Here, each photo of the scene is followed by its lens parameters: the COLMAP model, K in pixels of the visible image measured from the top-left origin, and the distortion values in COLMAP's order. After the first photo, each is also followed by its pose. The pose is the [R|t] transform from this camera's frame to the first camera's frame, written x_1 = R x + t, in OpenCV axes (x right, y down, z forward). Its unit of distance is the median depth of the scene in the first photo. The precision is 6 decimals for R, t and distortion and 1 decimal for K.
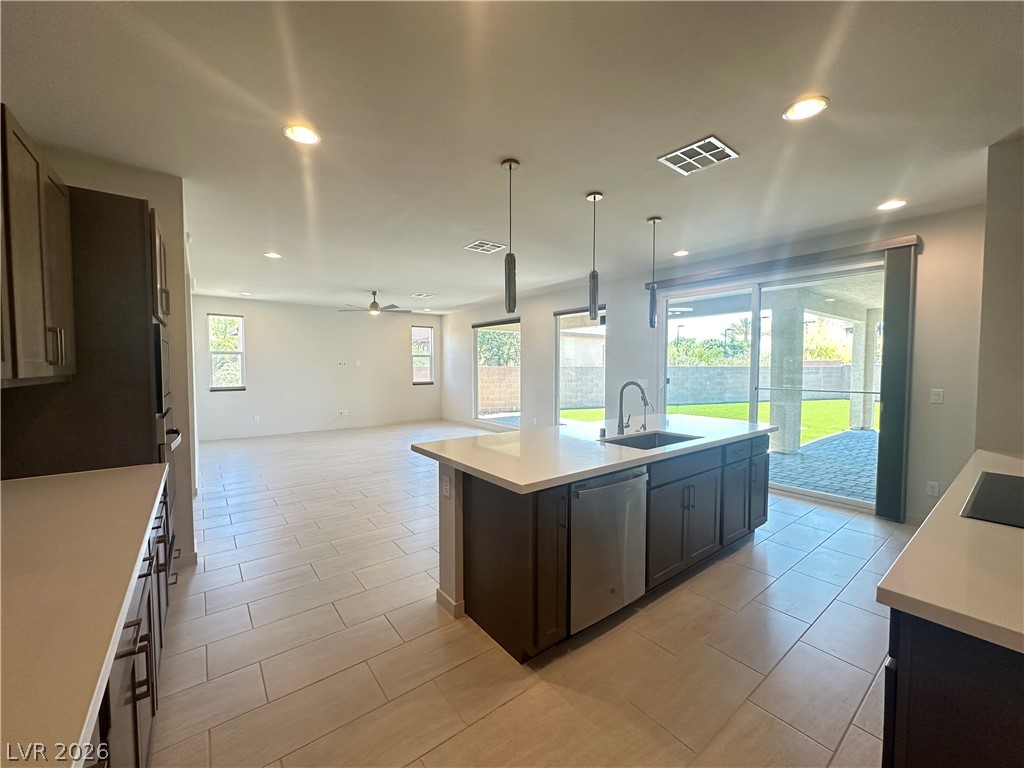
lens RADIAL K [[405.7, 0, 508.8], [0, 405.7, 382.8], [0, 0, 1]] dist [-0.001385, -0.000457]
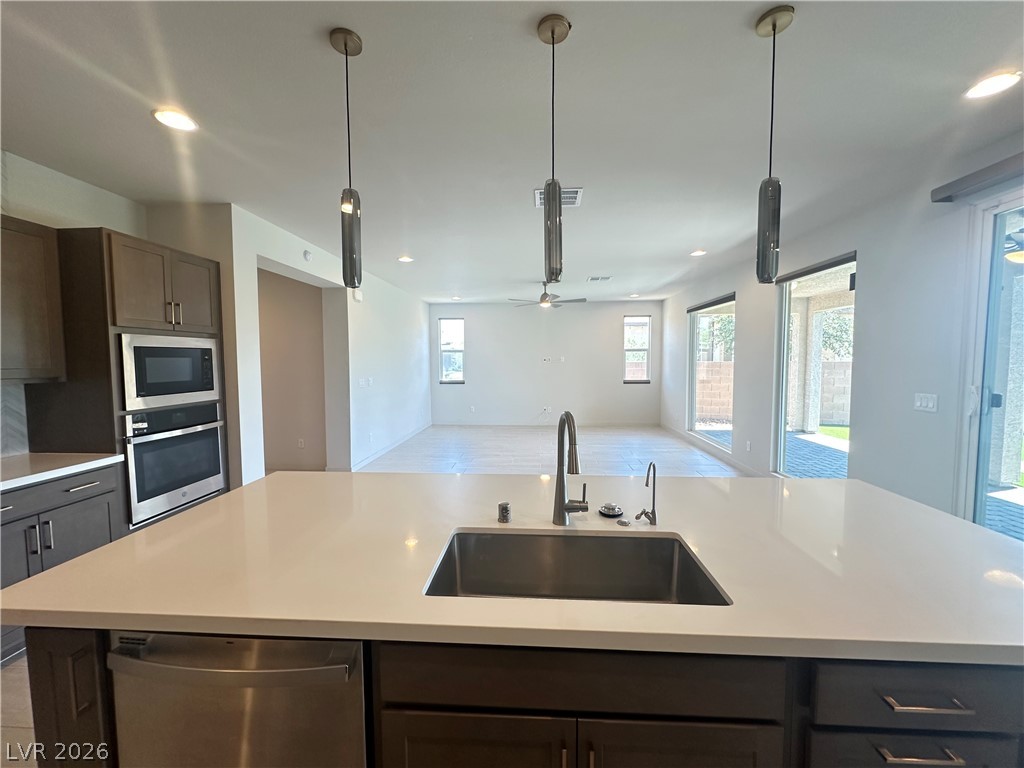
lens RADIAL K [[405.7, 0, 509.5], [0, 405.7, 382.8], [0, 0, 1]] dist [-0.001385, -0.000457]
pose [[0.756333, 0.033947, -0.653305, 0.321219], [-0.022615, 0.999413, 0.025750, -0.026852], [0.653796, -0.004701, 0.756657, 0.371268]]
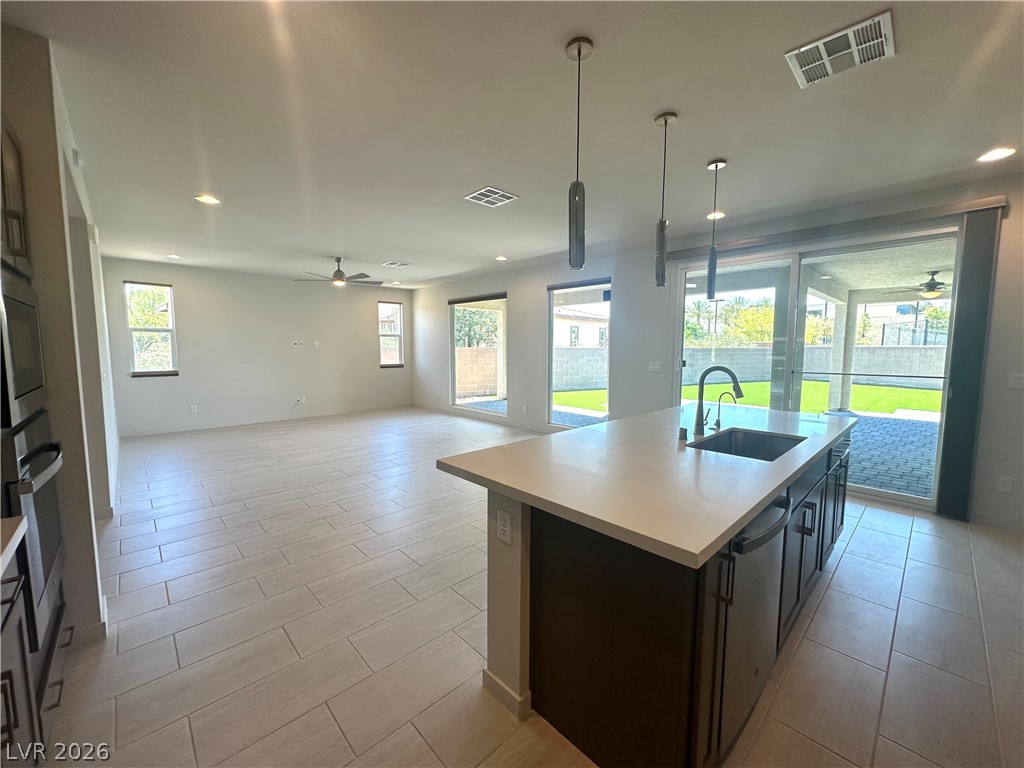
lens RADIAL K [[405.7, 0, 509.6], [0, 405.7, 383.4], [0, 0, 1]] dist [-0.001385, -0.000457]
pose [[0.994455, -0.006961, 0.104936, -0.100595], [0.001987, 0.998873, 0.047431, -0.004716], [-0.105147, -0.046960, 0.993347, 0.166974]]
